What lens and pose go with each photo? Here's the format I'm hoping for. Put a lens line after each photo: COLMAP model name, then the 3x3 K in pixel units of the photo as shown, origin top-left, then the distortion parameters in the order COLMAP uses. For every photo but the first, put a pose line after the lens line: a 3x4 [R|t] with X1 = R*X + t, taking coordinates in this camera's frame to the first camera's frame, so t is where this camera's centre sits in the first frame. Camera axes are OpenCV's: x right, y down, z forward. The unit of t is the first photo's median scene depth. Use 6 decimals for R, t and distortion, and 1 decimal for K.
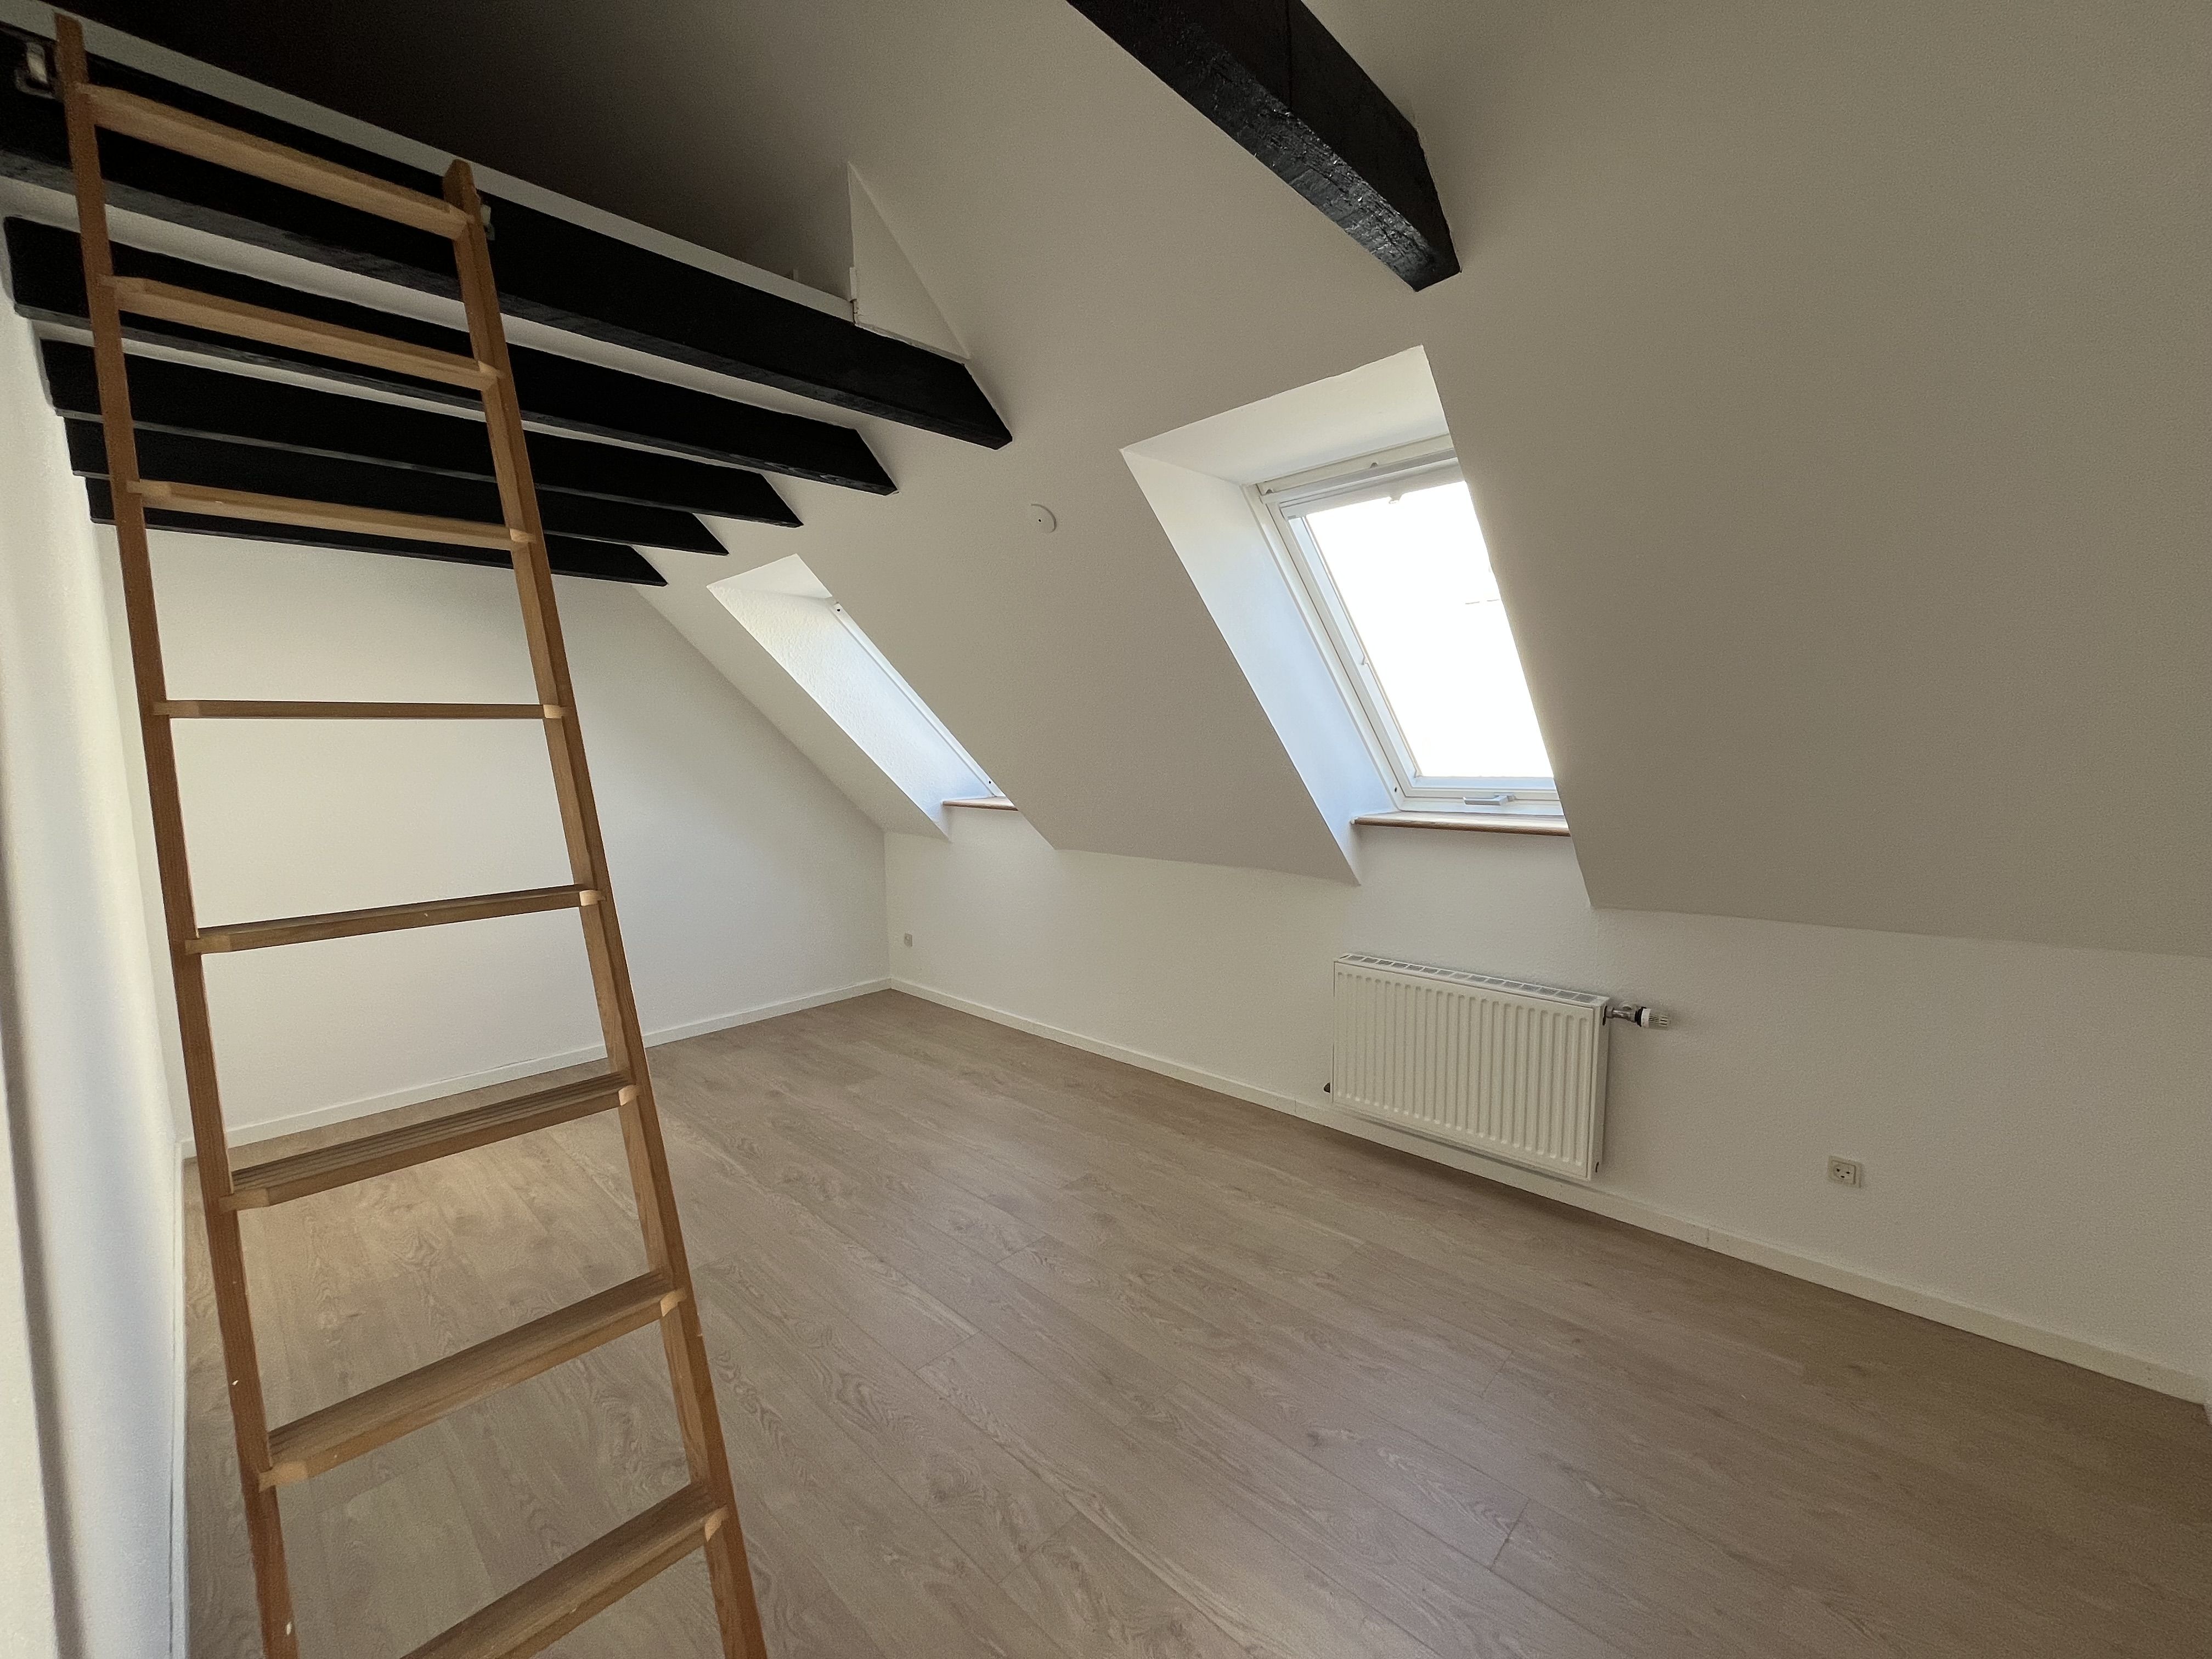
lens RADIAL K [[893.1, 0, 1107.7], [0, 893.1, 832.3], [0, 0, 1]] dist [-0.003273, 0.000087]
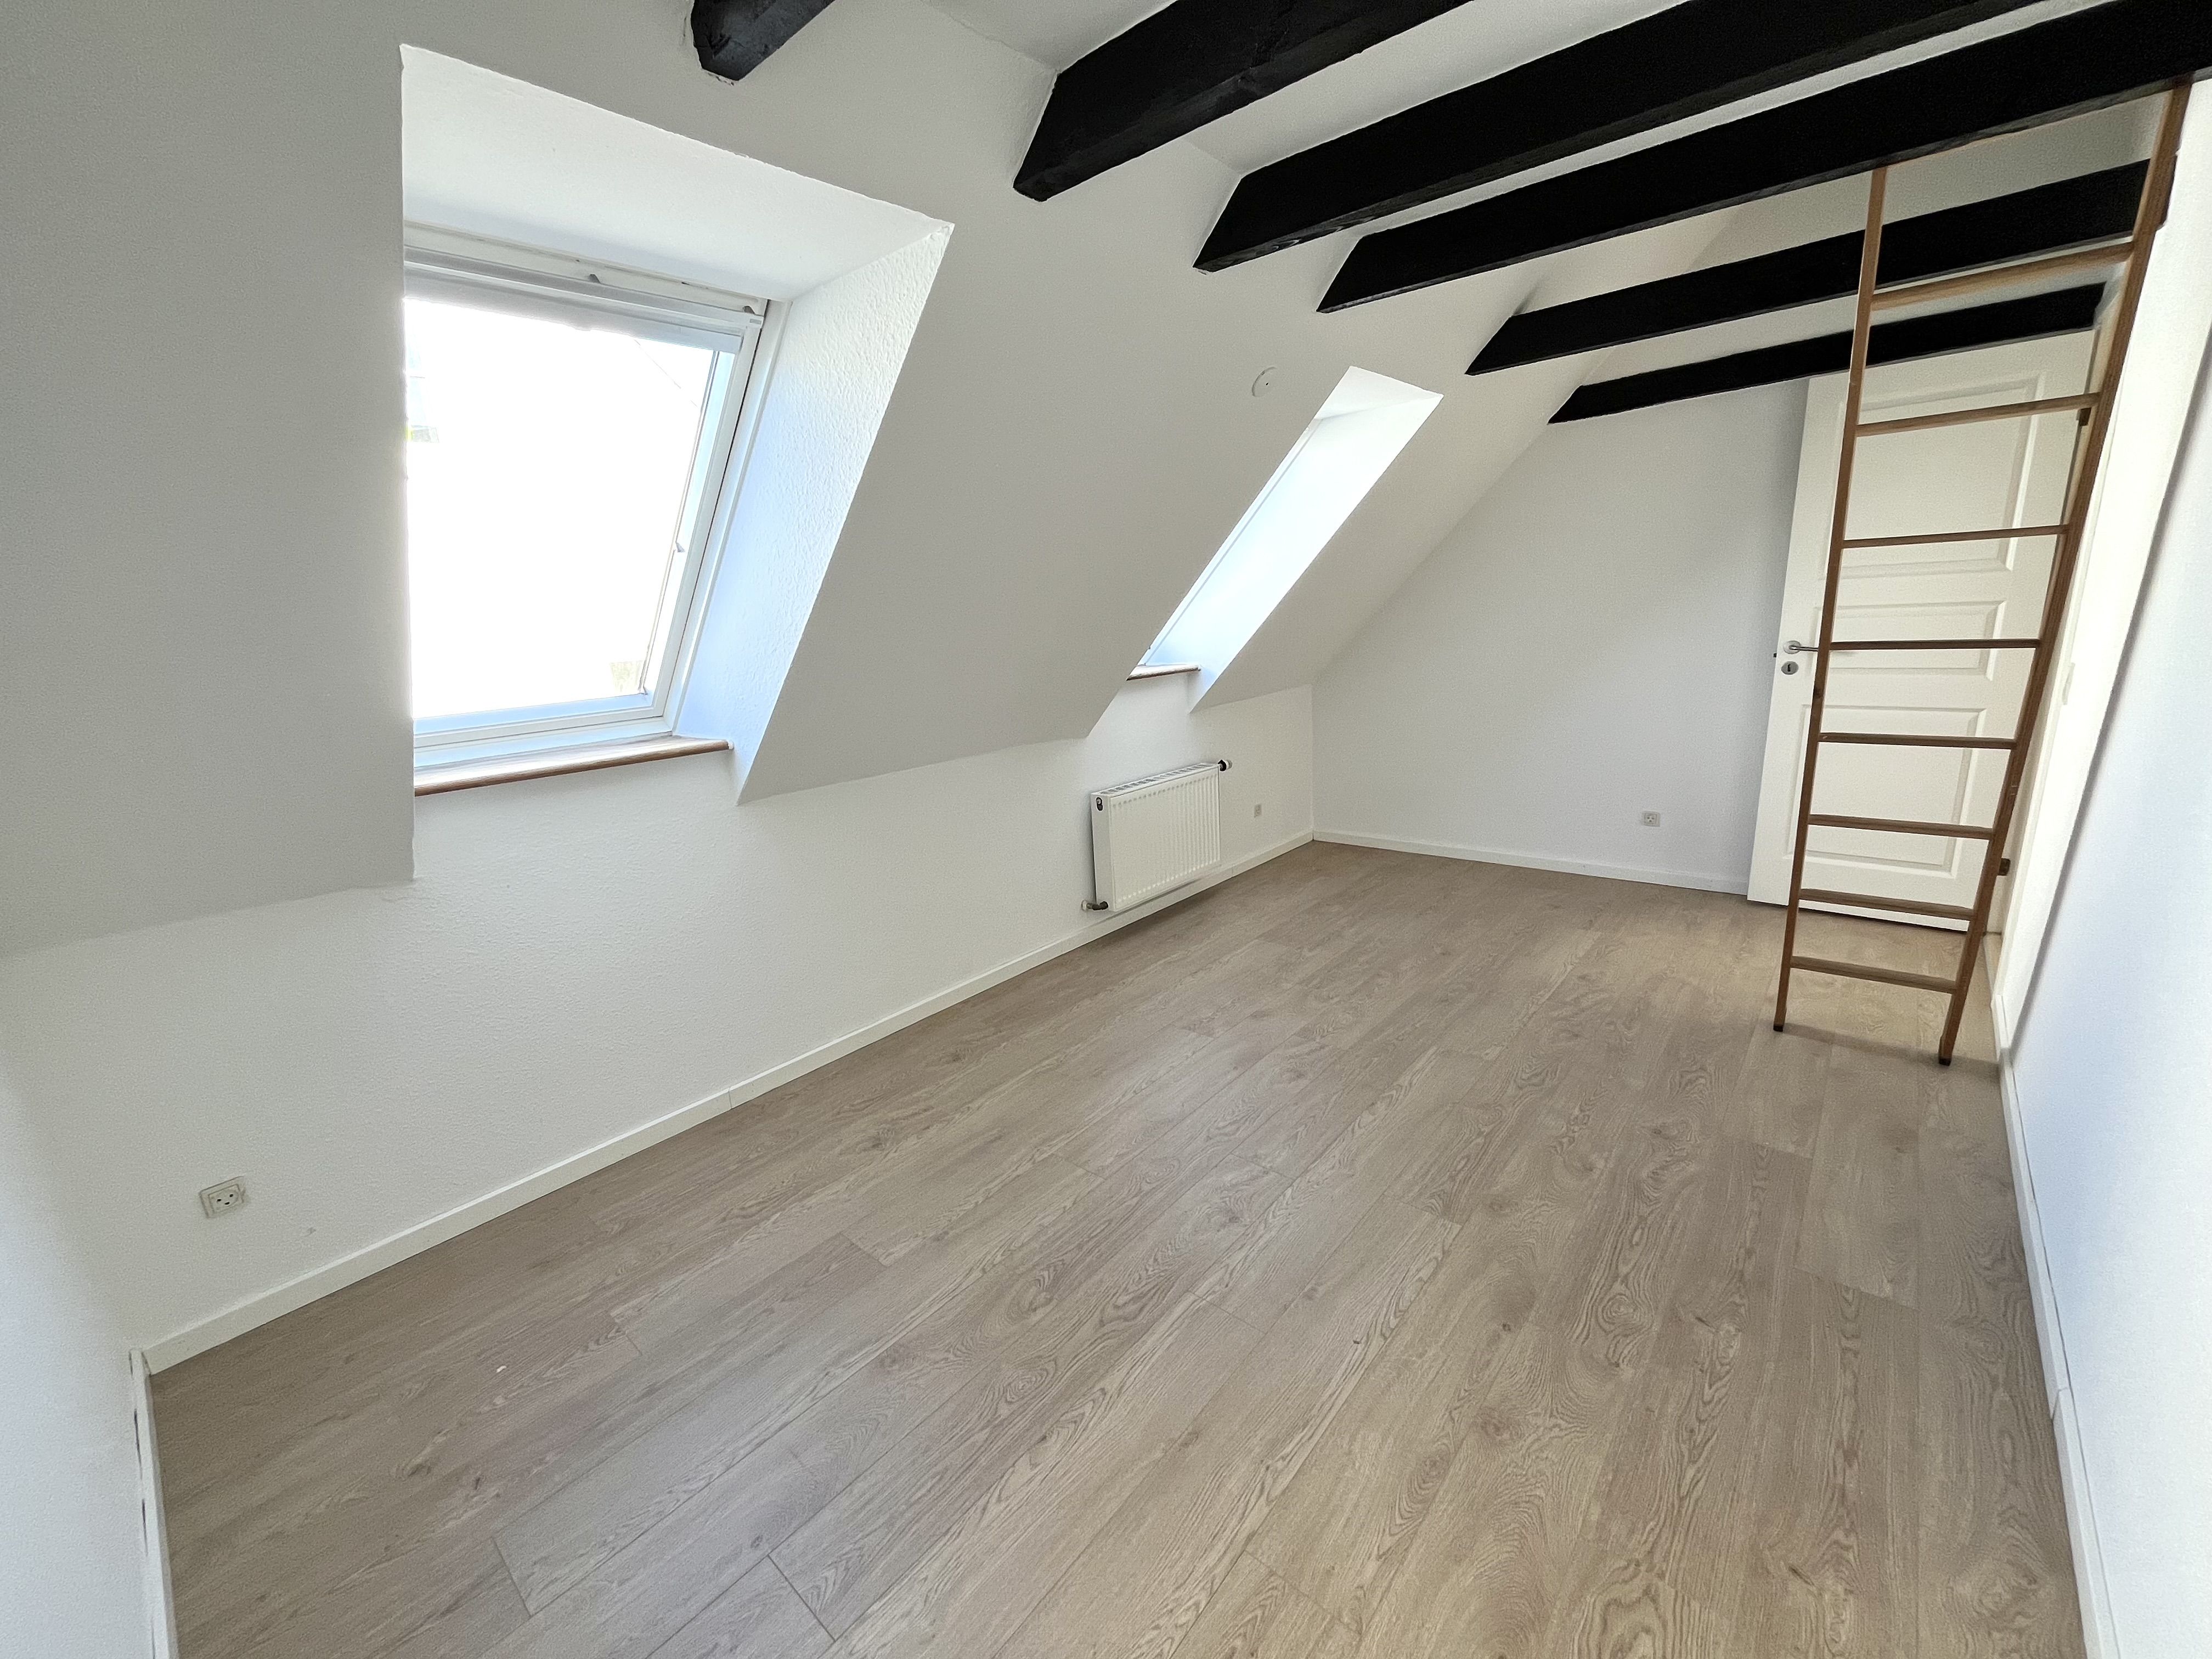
lens RADIAL K [[893.1, 0, 1106.9], [0, 893.1, 838.7], [0, 0, 1]] dist [-0.003273, 0.000087]
pose [[-0.049922, -0.227958, 0.972390, -1.084317], [0.156868, 0.959731, 0.233044, -0.100746], [-0.986357, 0.164171, -0.012152, 1.163871]]
